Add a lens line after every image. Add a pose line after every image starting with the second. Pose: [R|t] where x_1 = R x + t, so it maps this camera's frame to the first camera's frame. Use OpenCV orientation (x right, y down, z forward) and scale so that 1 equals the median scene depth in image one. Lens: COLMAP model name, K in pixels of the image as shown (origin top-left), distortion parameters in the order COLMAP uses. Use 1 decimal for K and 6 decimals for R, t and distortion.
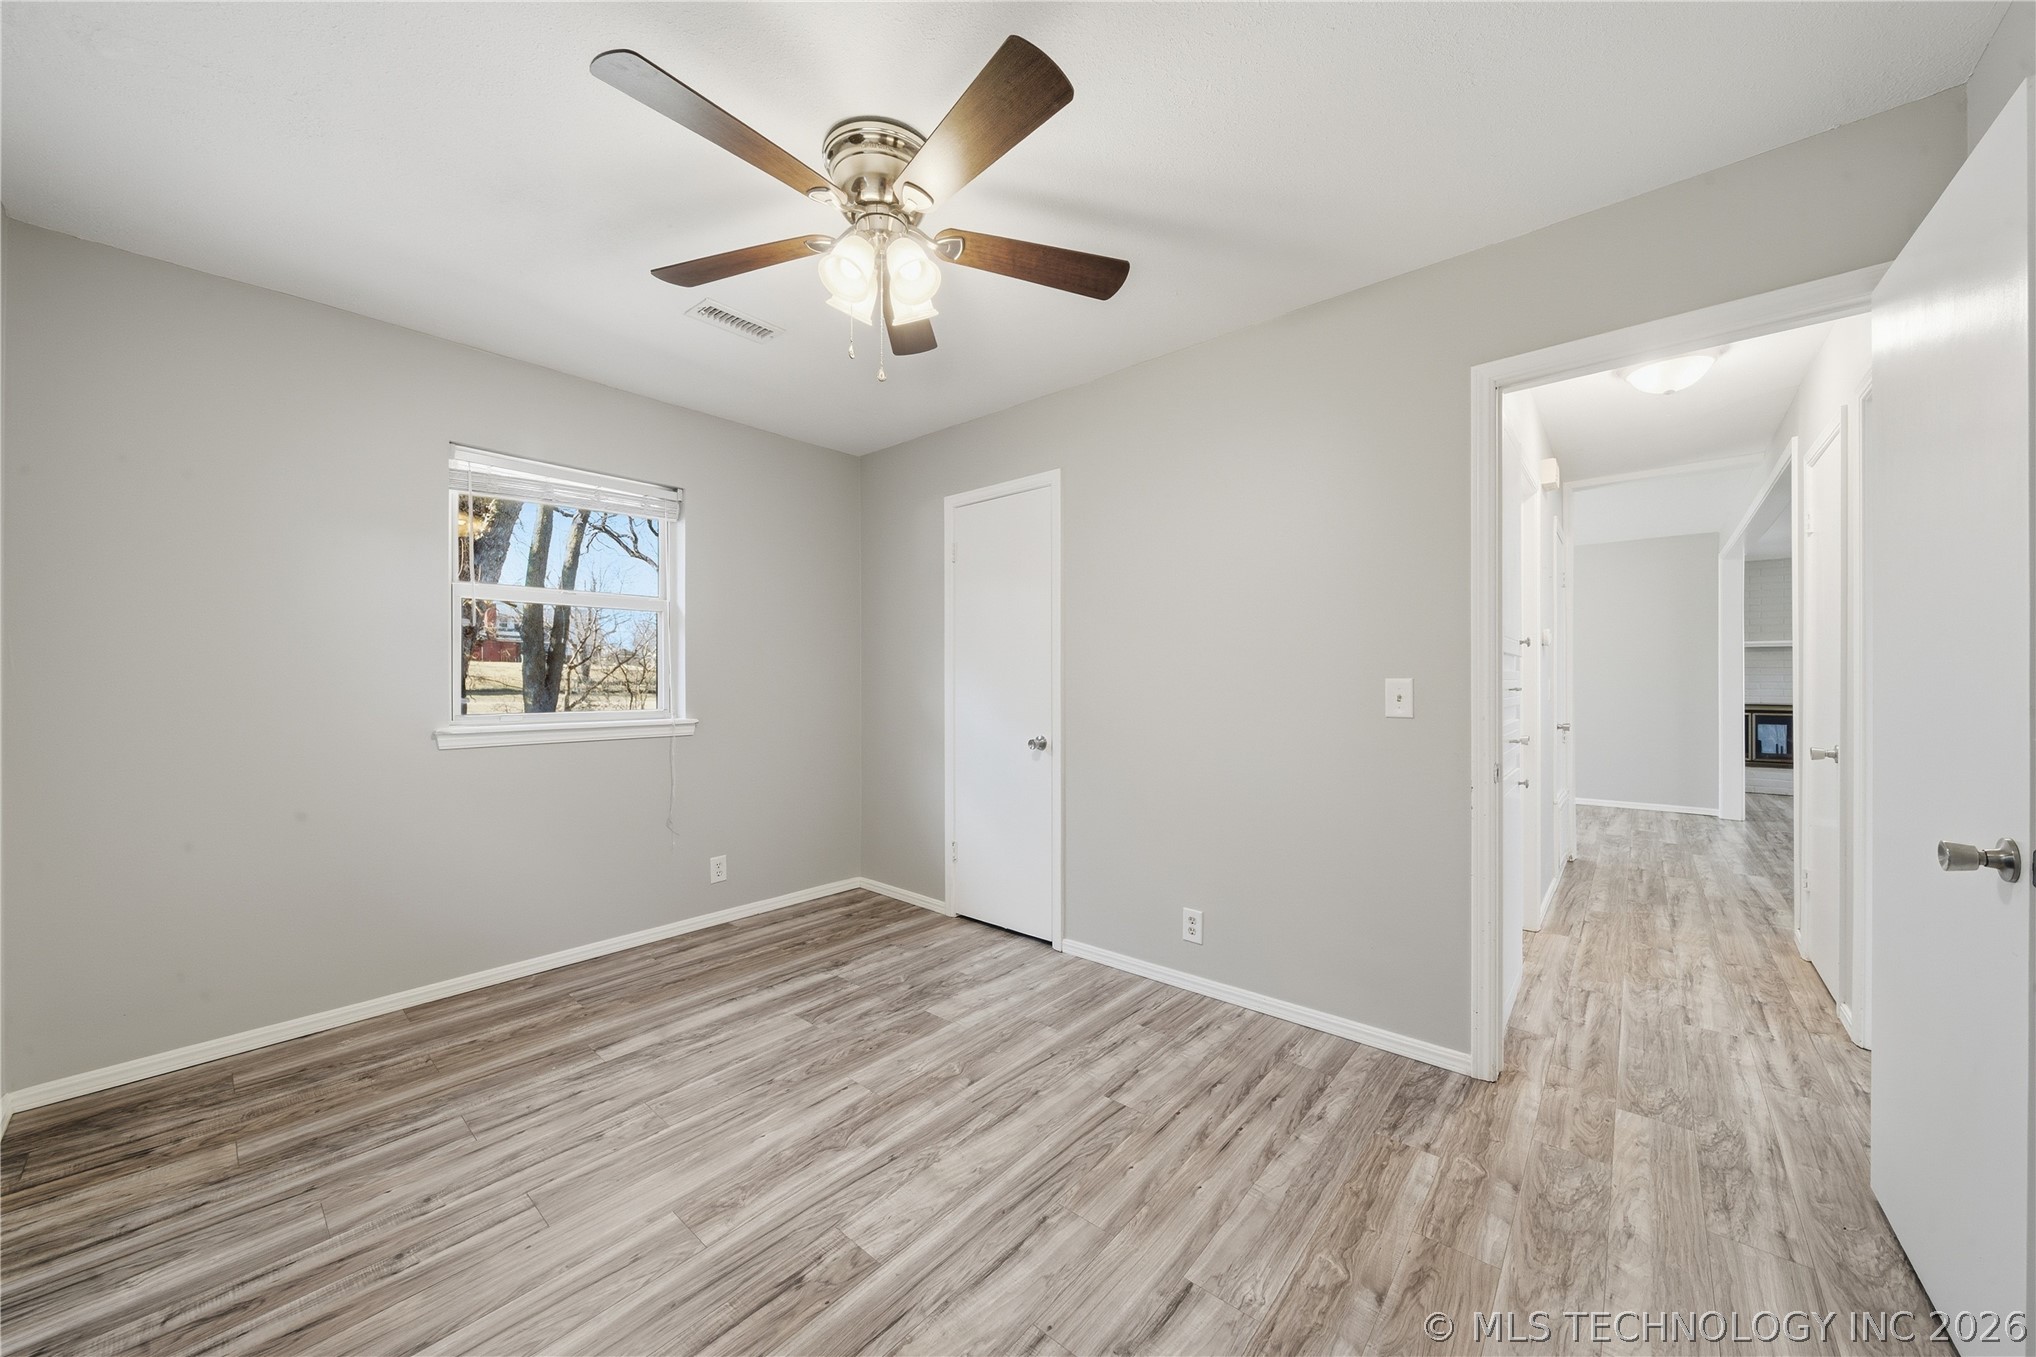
lens RADIAL K [[729.5, 0, 1019.8], [0, 729.5, 689.3], [0, 0, 1]] dist [0.001142, -0.000489]
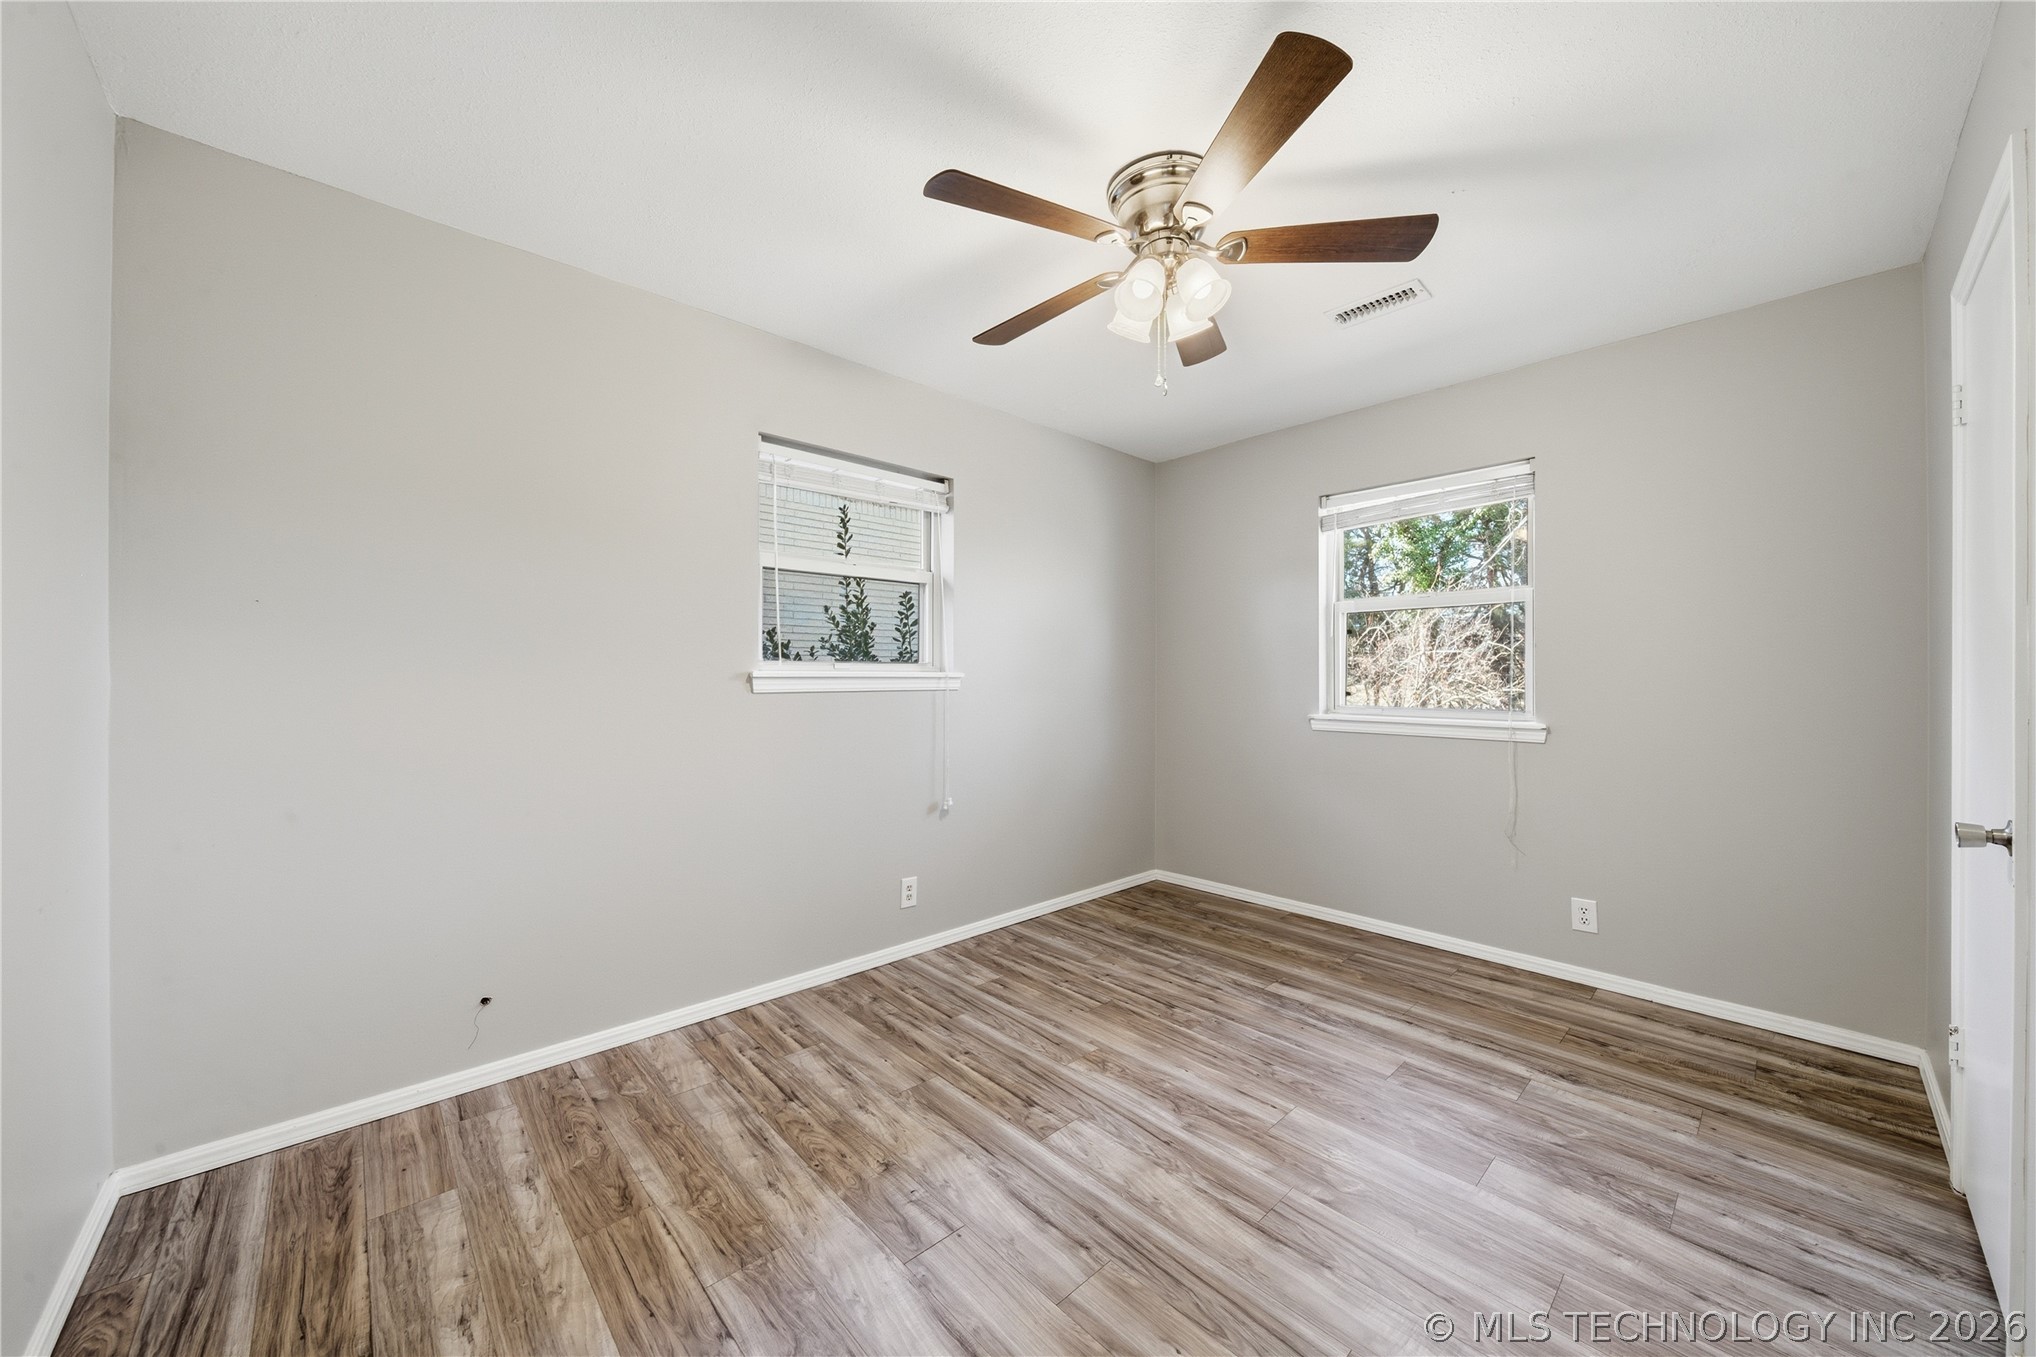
lens RADIAL K [[729.5, 0, 1007.2], [0, 729.5, 665.0], [0, 0, 1]] dist [0.001142, -0.000489]
pose [[-0.128749, -0.015725, -0.991553, 0.705579], [-0.012770, 0.999818, -0.014198, -0.012156], [0.991595, 0.010835, -0.128926, 0.714406]]
